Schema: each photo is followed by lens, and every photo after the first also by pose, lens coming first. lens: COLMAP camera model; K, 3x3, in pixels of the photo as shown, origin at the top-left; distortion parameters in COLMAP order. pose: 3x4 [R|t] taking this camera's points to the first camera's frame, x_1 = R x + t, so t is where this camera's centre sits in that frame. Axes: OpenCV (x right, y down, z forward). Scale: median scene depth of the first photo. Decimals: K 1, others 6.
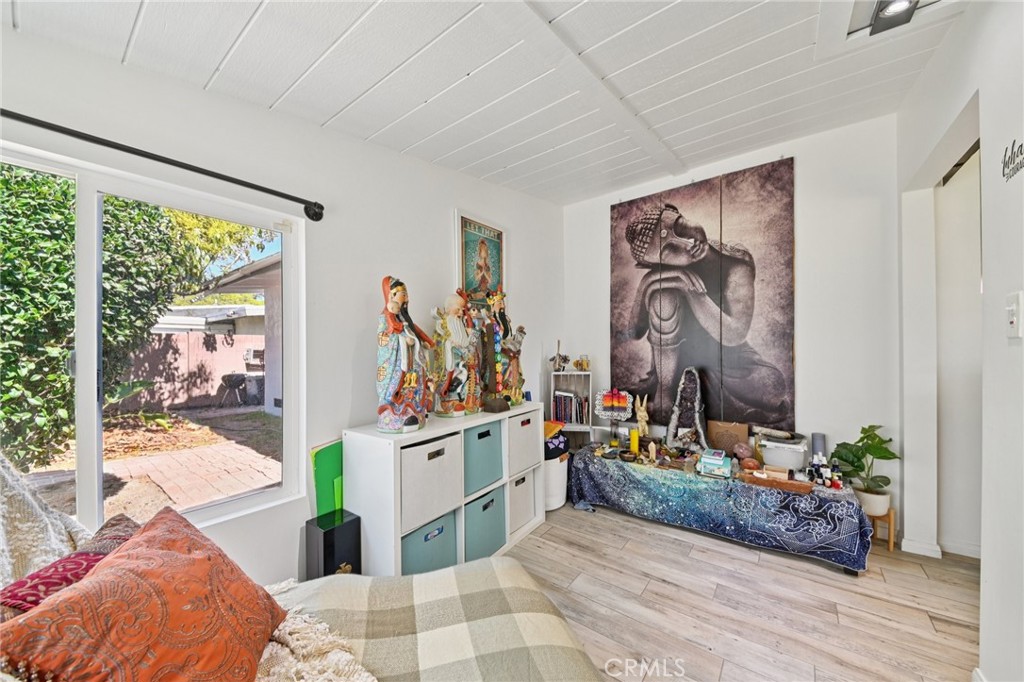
lens RADIAL K [[361.9, 0, 512.2], [0, 361.9, 349.2], [0, 0, 1]] dist [-0.000372, -0.000281]
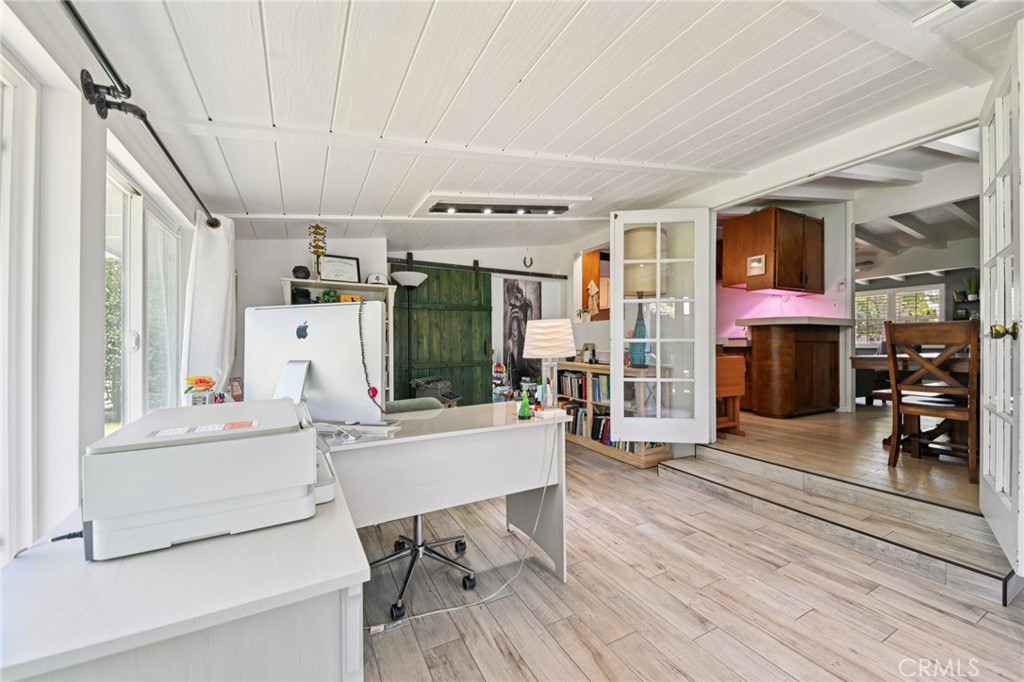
lens RADIAL K [[386.7, 0, 514.8], [0, 386.7, 347.2], [0, 0, 1]] dist [0.000438, -0.006567]
pose [[0.908717, 0.010306, -0.417287, 1.396098], [-0.007578, 0.999938, 0.008193, -0.002344], [0.417345, -0.004282, 0.908738, -1.107538]]
